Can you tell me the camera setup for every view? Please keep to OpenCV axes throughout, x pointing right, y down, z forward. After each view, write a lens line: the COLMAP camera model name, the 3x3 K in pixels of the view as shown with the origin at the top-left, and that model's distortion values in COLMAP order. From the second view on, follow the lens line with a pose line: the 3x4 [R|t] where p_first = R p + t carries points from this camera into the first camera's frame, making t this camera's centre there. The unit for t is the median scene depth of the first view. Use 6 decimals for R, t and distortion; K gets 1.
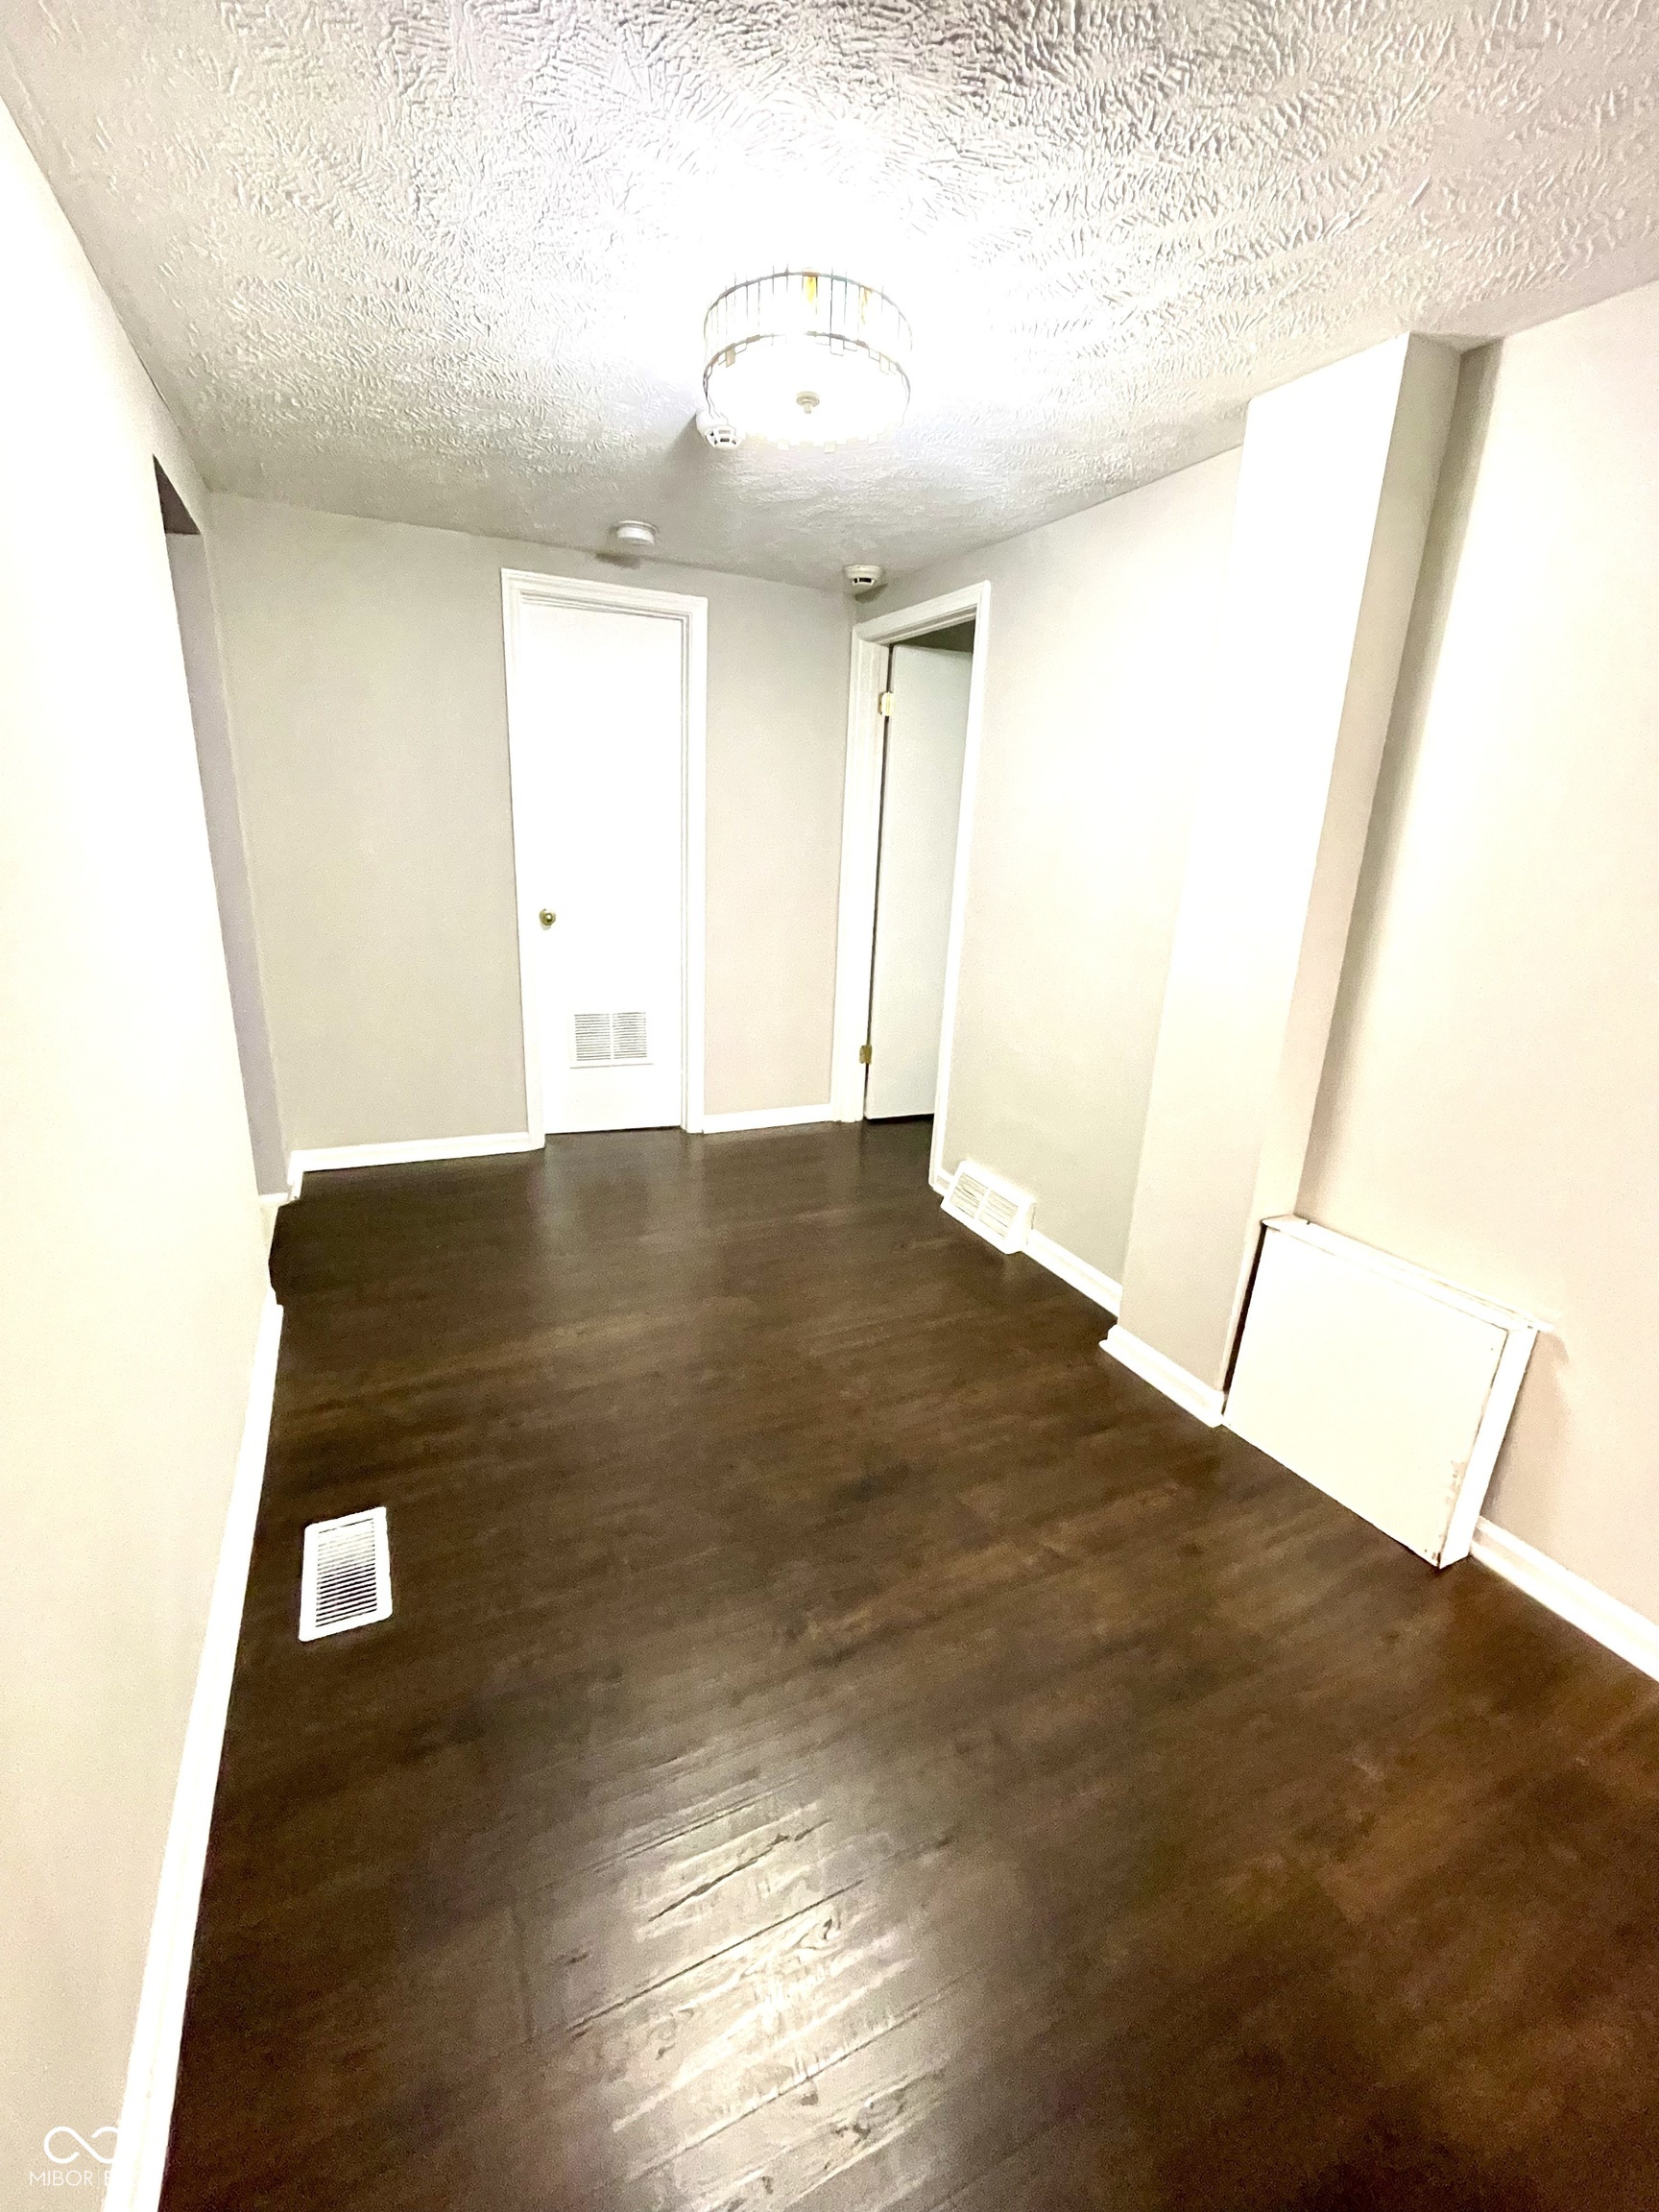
lens RADIAL K [[910.8, 0, 829.5], [0, 910.8, 1106.0], [0, 0, 1]] dist [-0.000607, -0.003425]
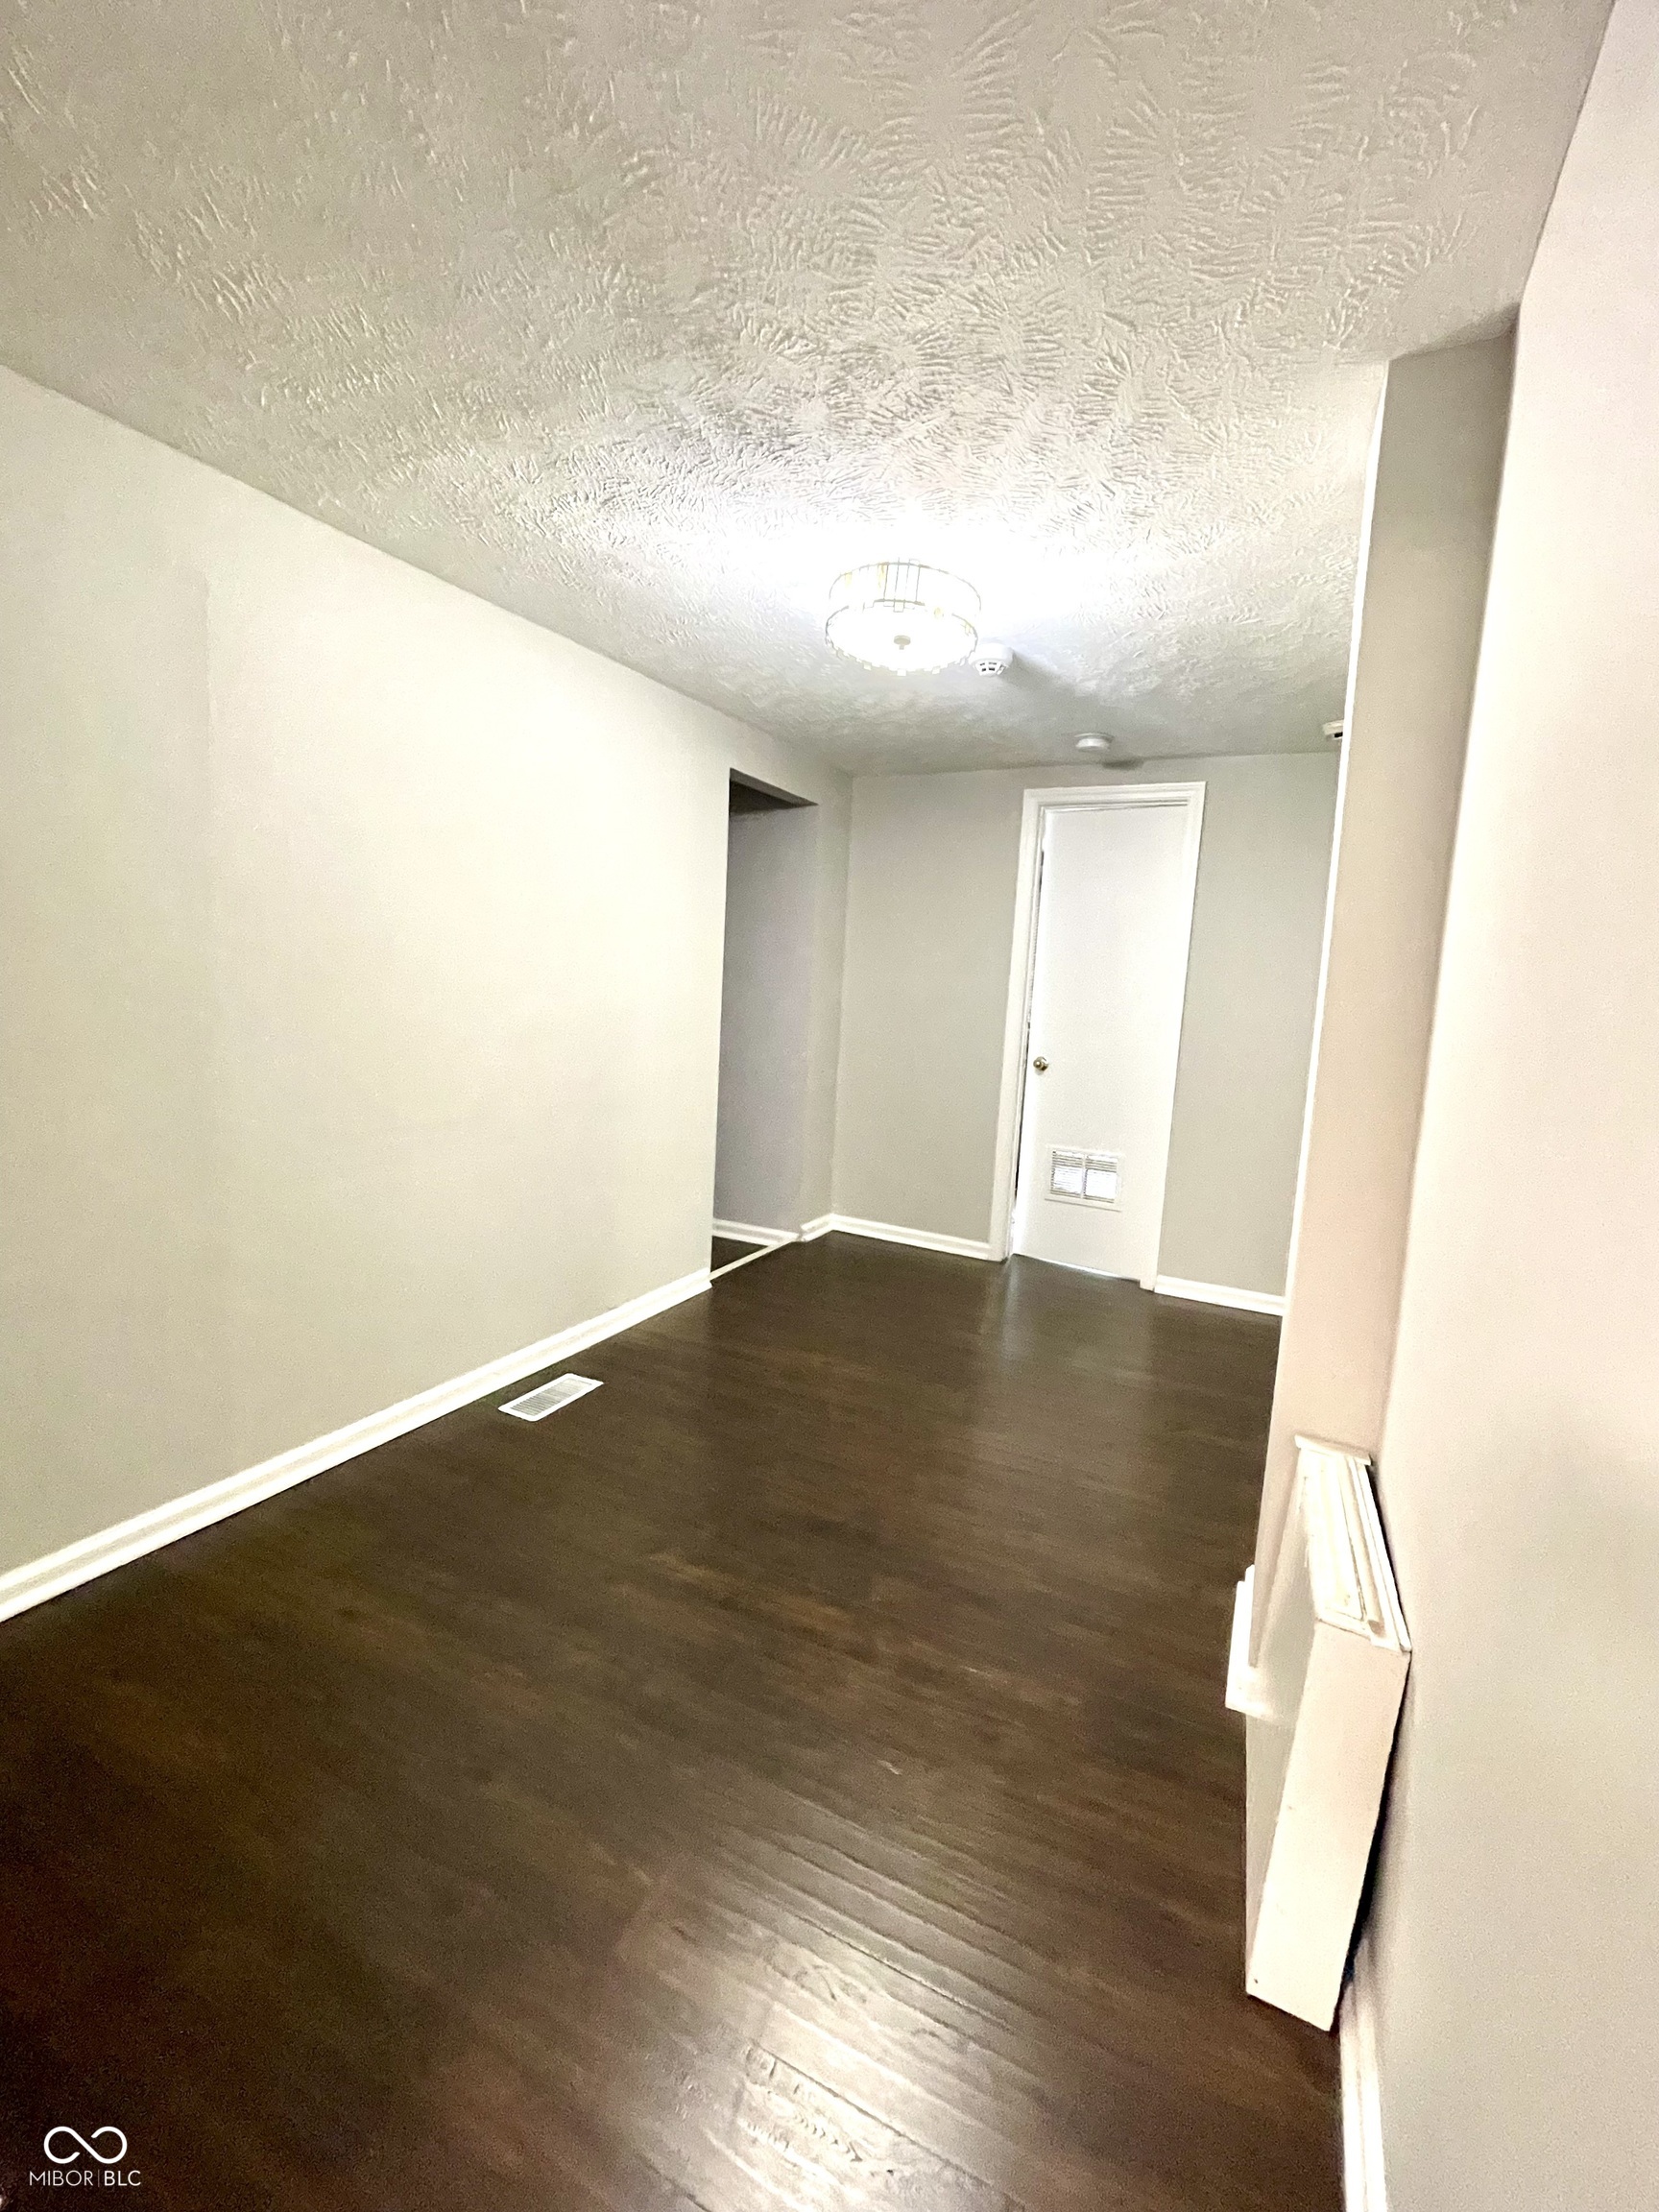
lens RADIAL K [[910.8, 0, 829.5], [0, 910.8, 1106.0], [0, 0, 1]] dist [-0.000607, -0.003425]
pose [[0.621819, 0.090241, -0.777944, 0.840949], [-0.254996, 0.962539, -0.092167, 0.036809], [0.740485, 0.255684, 0.621537, 0.203332]]
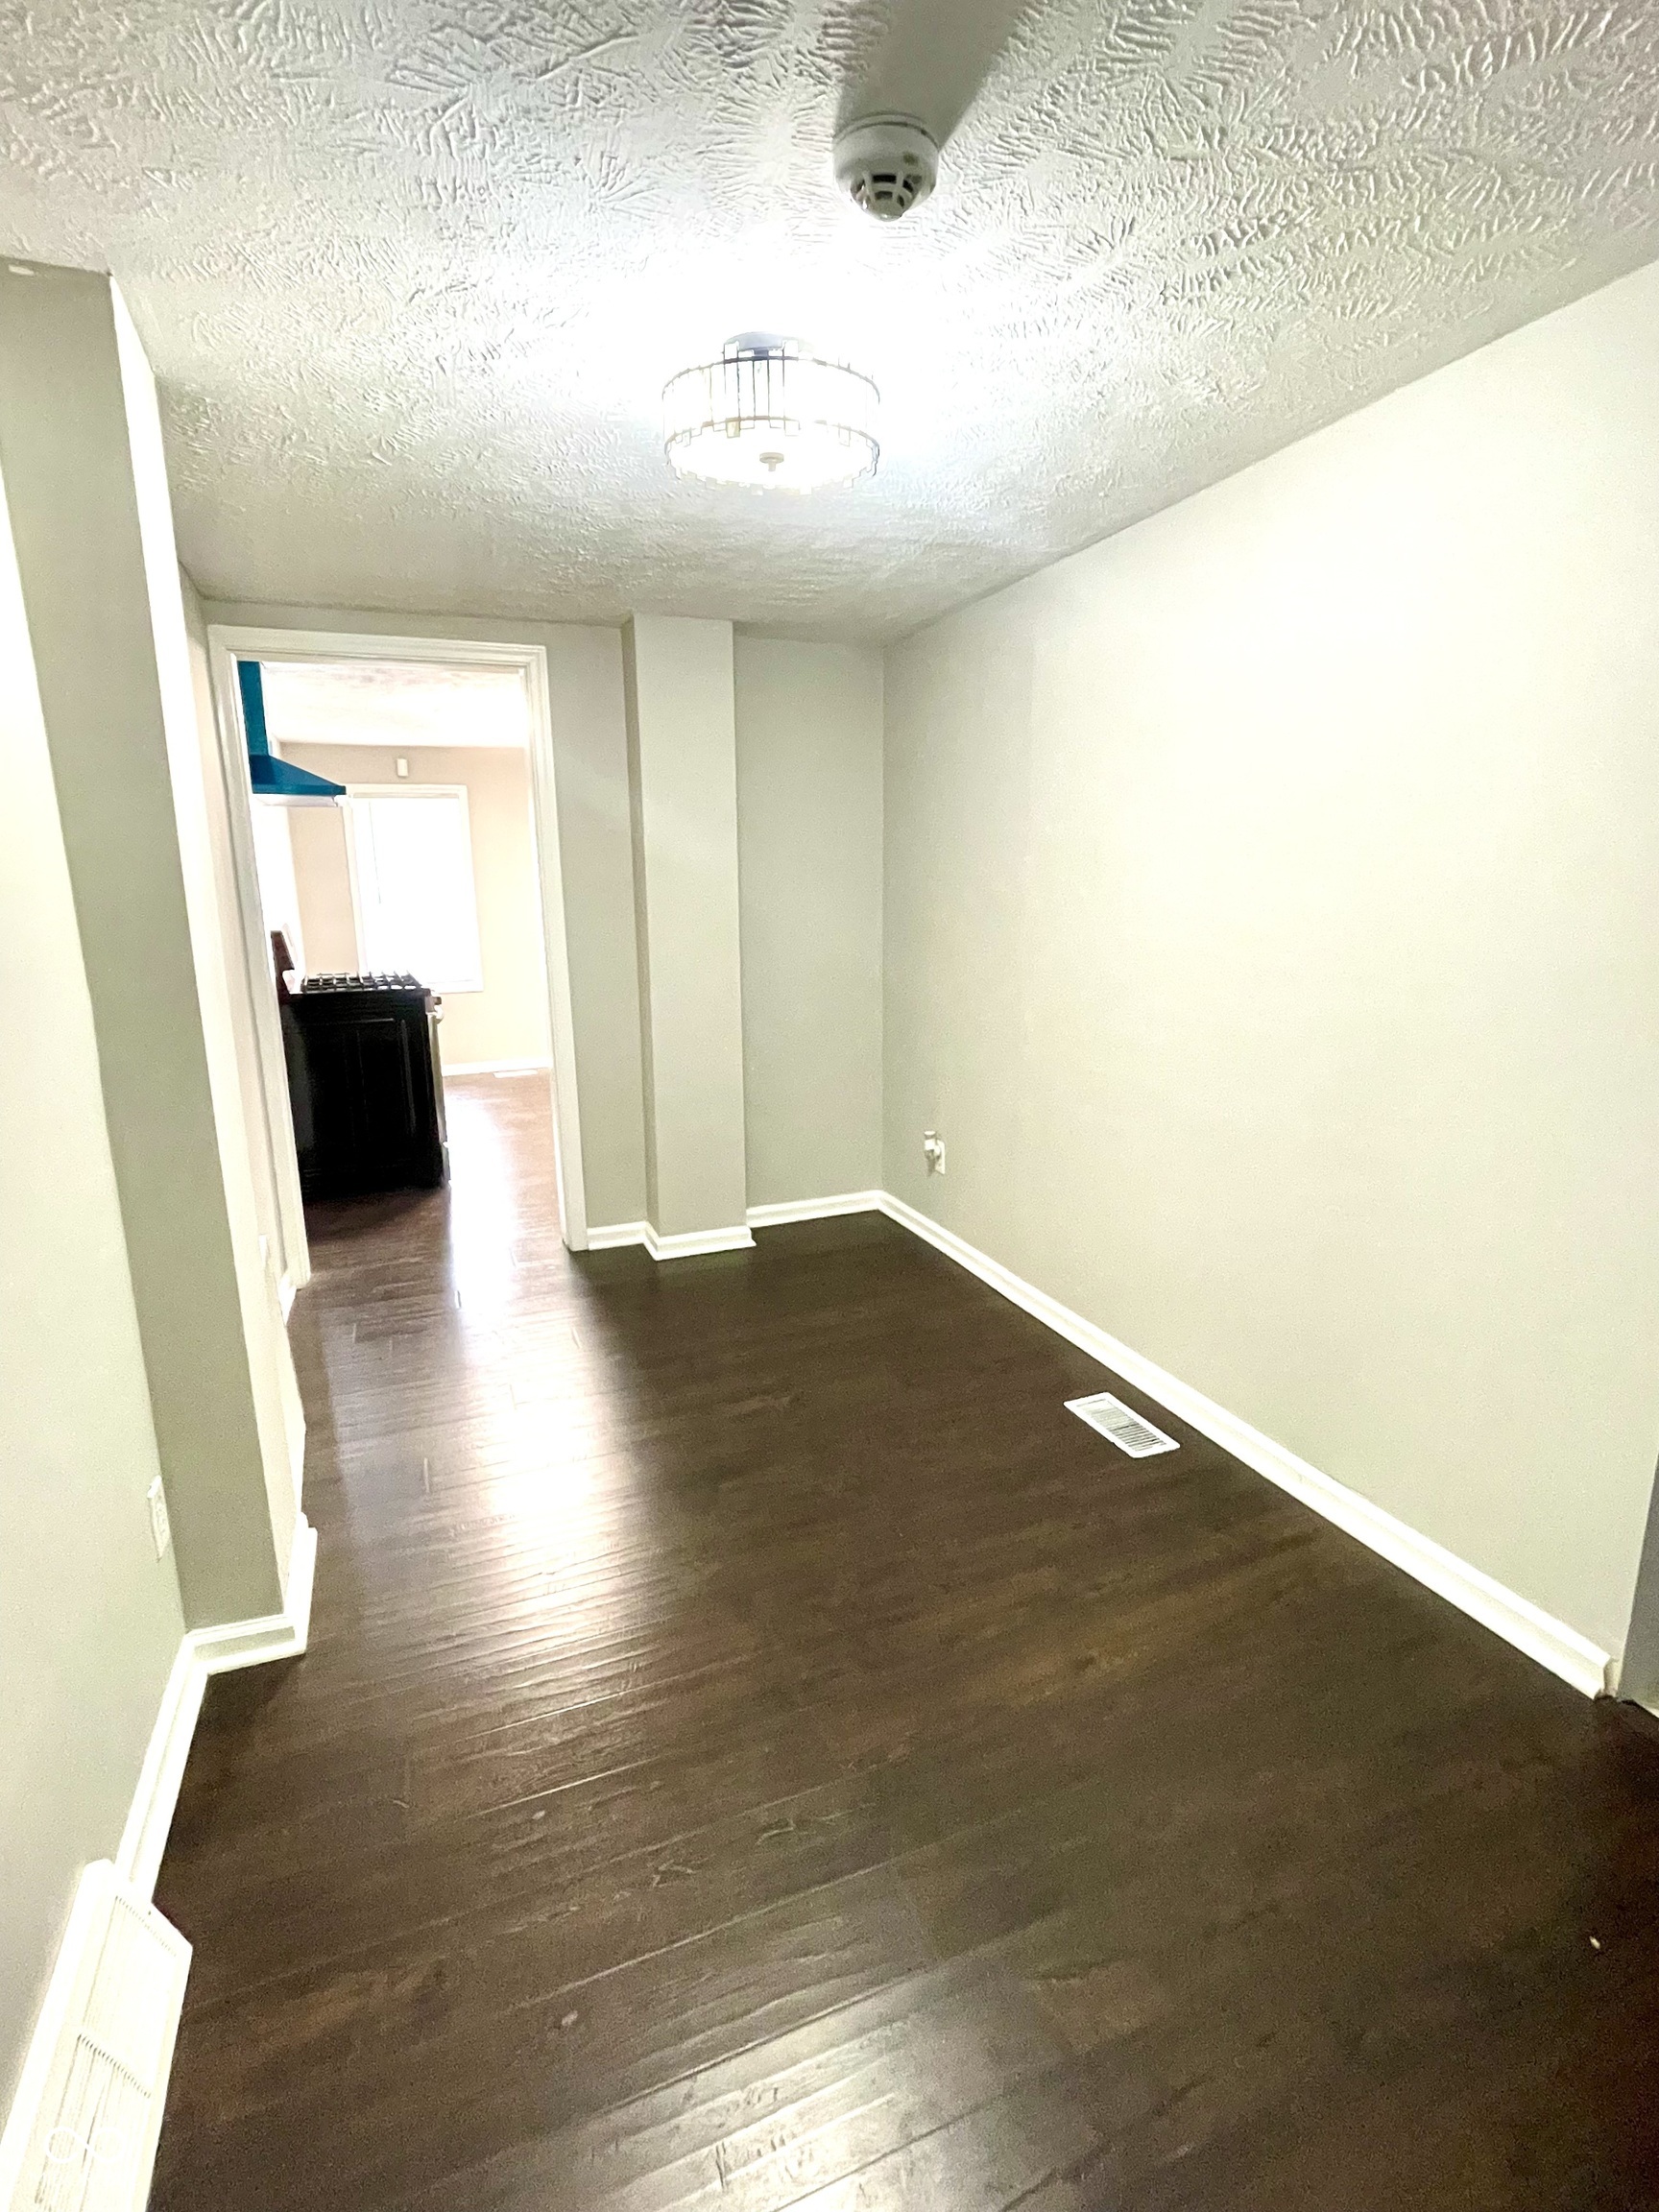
lens RADIAL K [[1068.4, 0, 829.5], [0, 1068.4, 1106.0], [0, 0, 1]] dist [-0.000783, -0.000163]
pose [[-0.998468, -0.033980, 0.043673, -0.122832], [-0.007803, 0.867819, 0.496819, -0.610266], [-0.054782, 0.495717, -0.866755, 1.883909]]
